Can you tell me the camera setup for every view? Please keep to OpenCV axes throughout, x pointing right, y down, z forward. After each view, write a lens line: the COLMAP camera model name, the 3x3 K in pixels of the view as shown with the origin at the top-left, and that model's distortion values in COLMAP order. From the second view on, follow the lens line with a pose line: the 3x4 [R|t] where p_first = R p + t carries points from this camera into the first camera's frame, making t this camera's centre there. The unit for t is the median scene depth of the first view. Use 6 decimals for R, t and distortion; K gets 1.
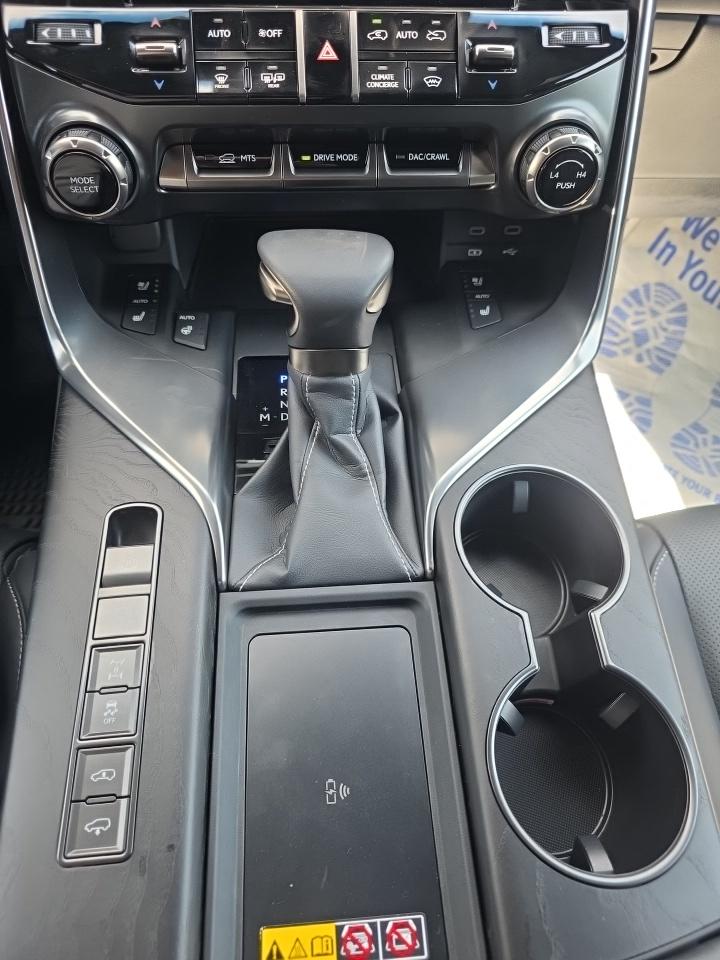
lens RADIAL K [[665.0, 0, 356.6], [0, 665.0, 476.1], [0, 0, 1]] dist [0.030014, -0.033232]
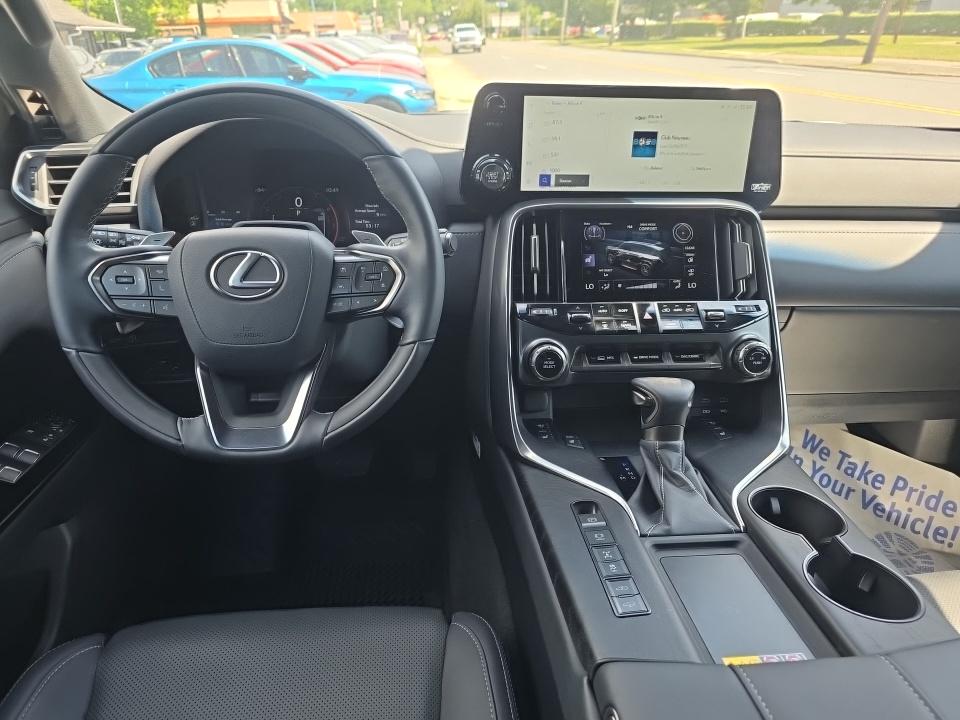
lens RADIAL K [[651.5, 0, 484.9], [0, 651.5, 367.3], [0, 0, 1]] dist [0.038455, -0.035925]
pose [[0.999500, -0.027132, 0.016250, -0.642634], [0.031547, 0.819077, -0.572815, 0.814922], [0.002232, 0.573041, 0.819523, -0.794309]]
